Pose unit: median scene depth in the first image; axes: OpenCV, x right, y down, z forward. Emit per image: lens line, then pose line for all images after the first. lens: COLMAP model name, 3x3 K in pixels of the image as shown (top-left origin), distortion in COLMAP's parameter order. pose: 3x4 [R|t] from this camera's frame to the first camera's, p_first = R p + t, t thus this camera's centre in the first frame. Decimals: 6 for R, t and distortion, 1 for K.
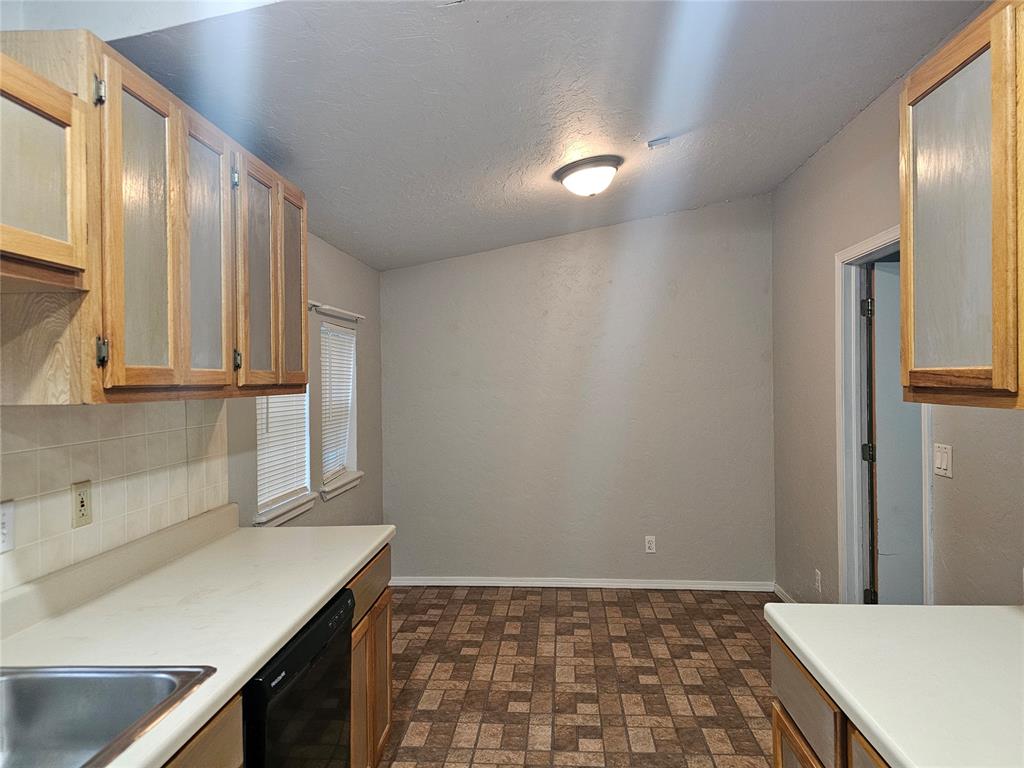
lens RADIAL K [[685.5, 0, 518.4], [0, 685.5, 379.8], [0, 0, 1]] dist [0.035616, -0.025752]
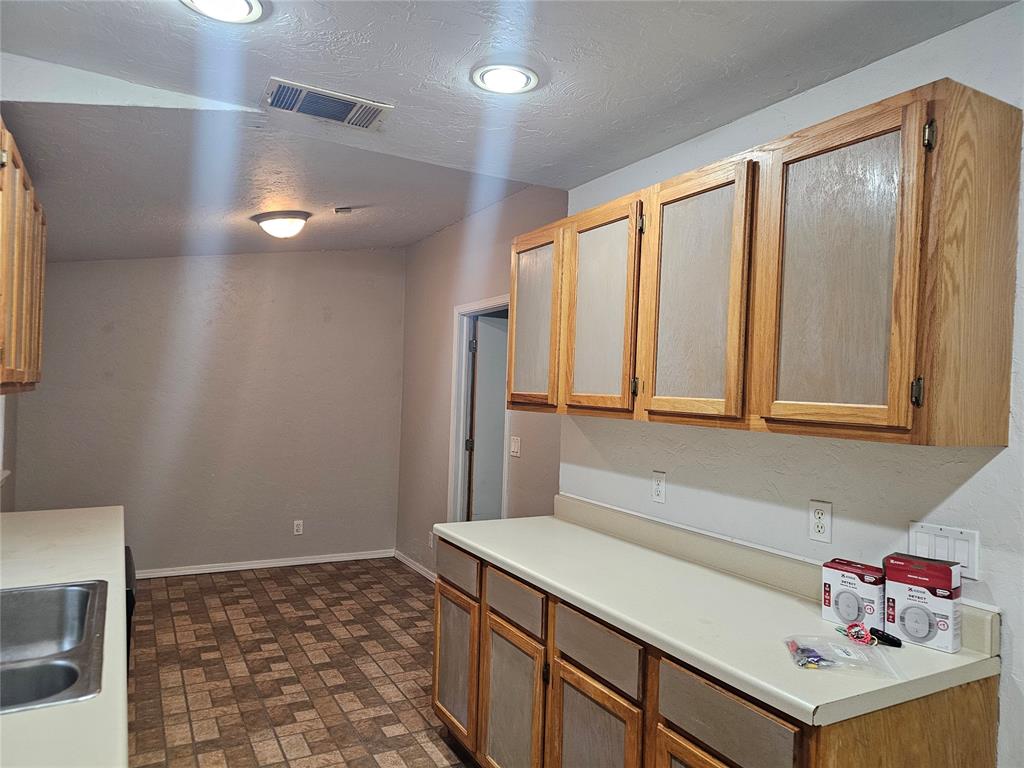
lens RADIAL K [[685.5, 0, 514.0], [0, 685.5, 394.2], [0, 0, 1]] dist [0.035616, -0.025752]
pose [[0.839878, 0.037114, 0.541505, -0.199208], [-0.041897, 0.999116, -0.003495, -0.001688], [-0.541156, -0.019752, 0.840690, -0.262520]]
